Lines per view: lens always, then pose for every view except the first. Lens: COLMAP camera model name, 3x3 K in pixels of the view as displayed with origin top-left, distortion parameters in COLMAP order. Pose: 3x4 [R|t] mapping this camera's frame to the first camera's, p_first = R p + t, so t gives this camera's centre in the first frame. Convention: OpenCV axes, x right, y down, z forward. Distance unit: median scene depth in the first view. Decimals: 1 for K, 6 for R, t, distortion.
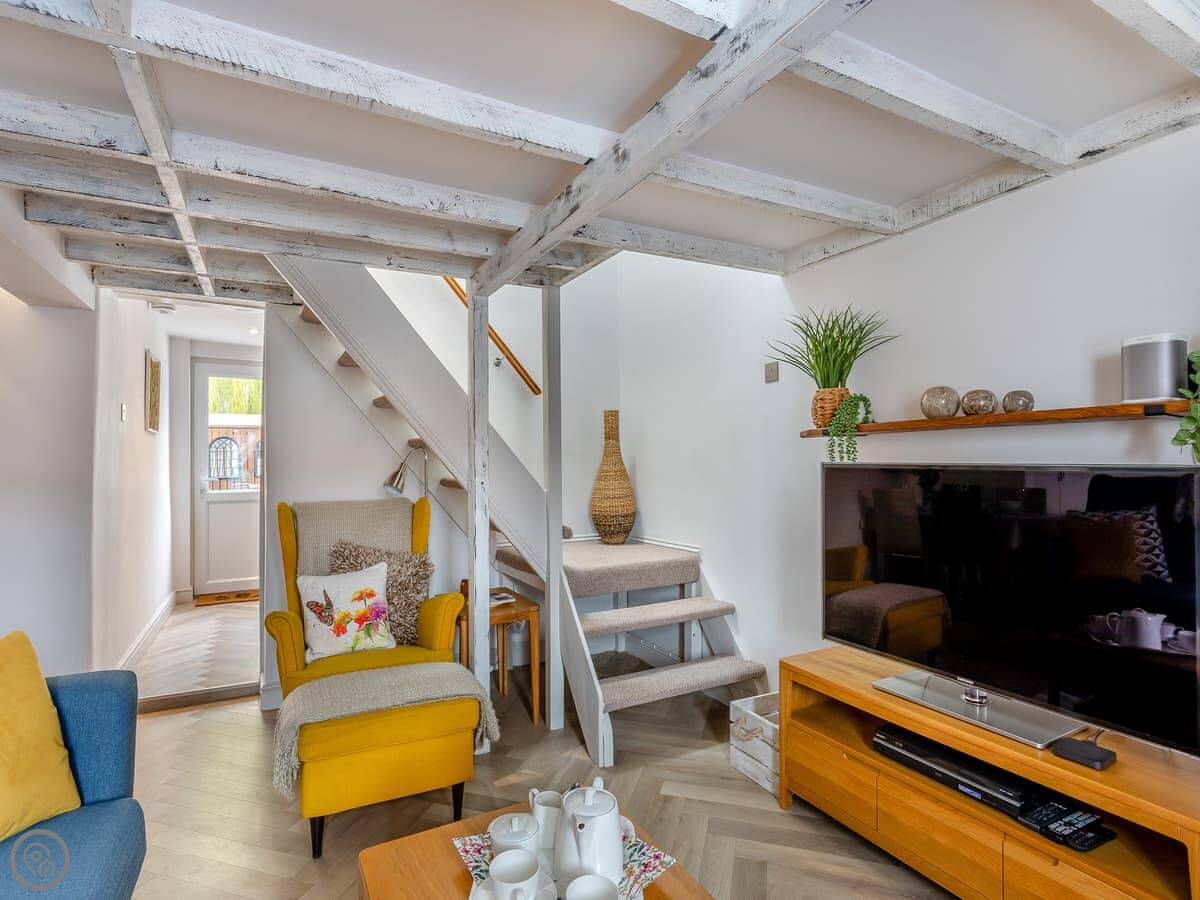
lens RADIAL K [[598.6, 0, 598.2], [0, 598.6, 456.8], [0, 0, 1]] dist [0.001709, -0.000201]
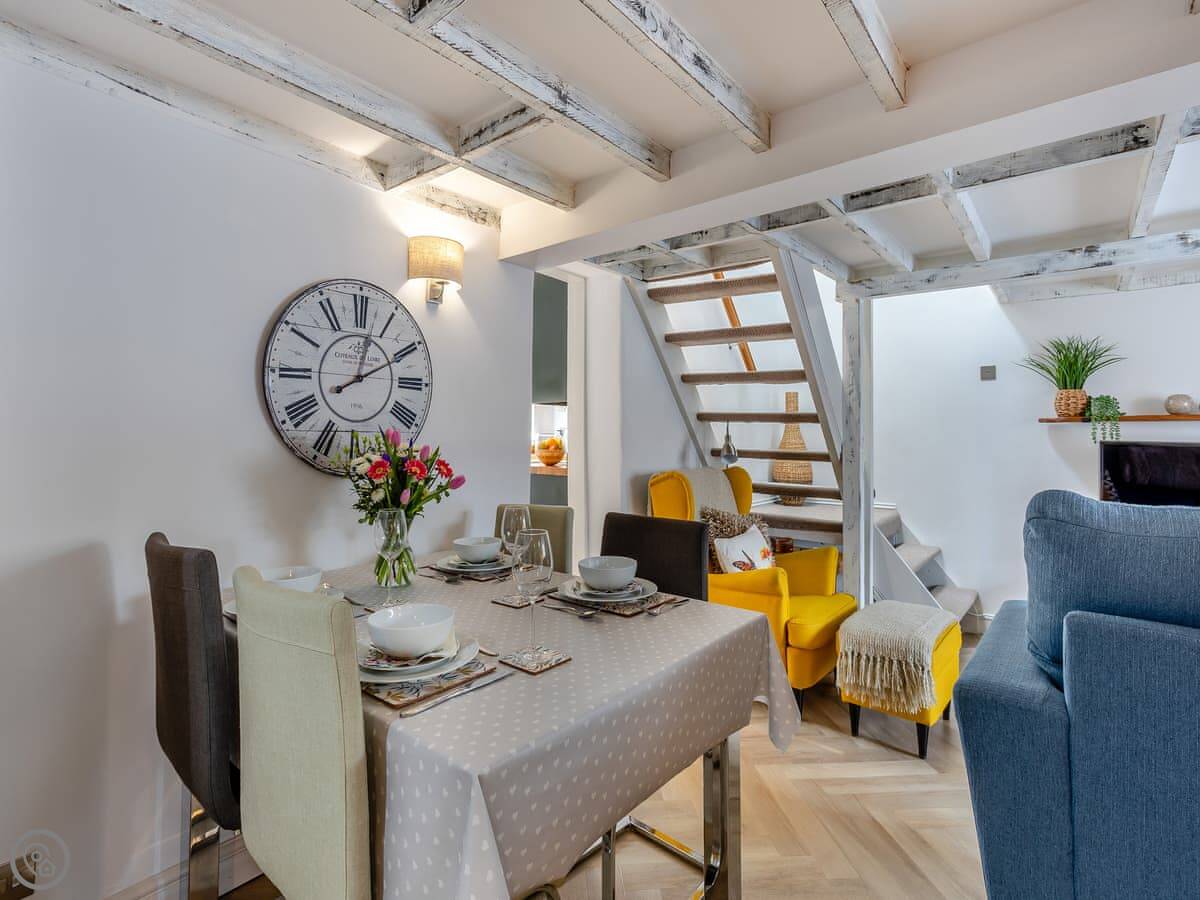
lens RADIAL K [[598.6, 0, 598.2], [0, 598.6, 456.8], [0, 0, 1]] dist [0.001709, -0.000201]
pose [[0.936425, 0.003247, 0.350854, -1.223982], [-0.016334, 0.999276, 0.034348, 0.019355], [-0.350489, -0.037895, 0.935800, 0.032341]]
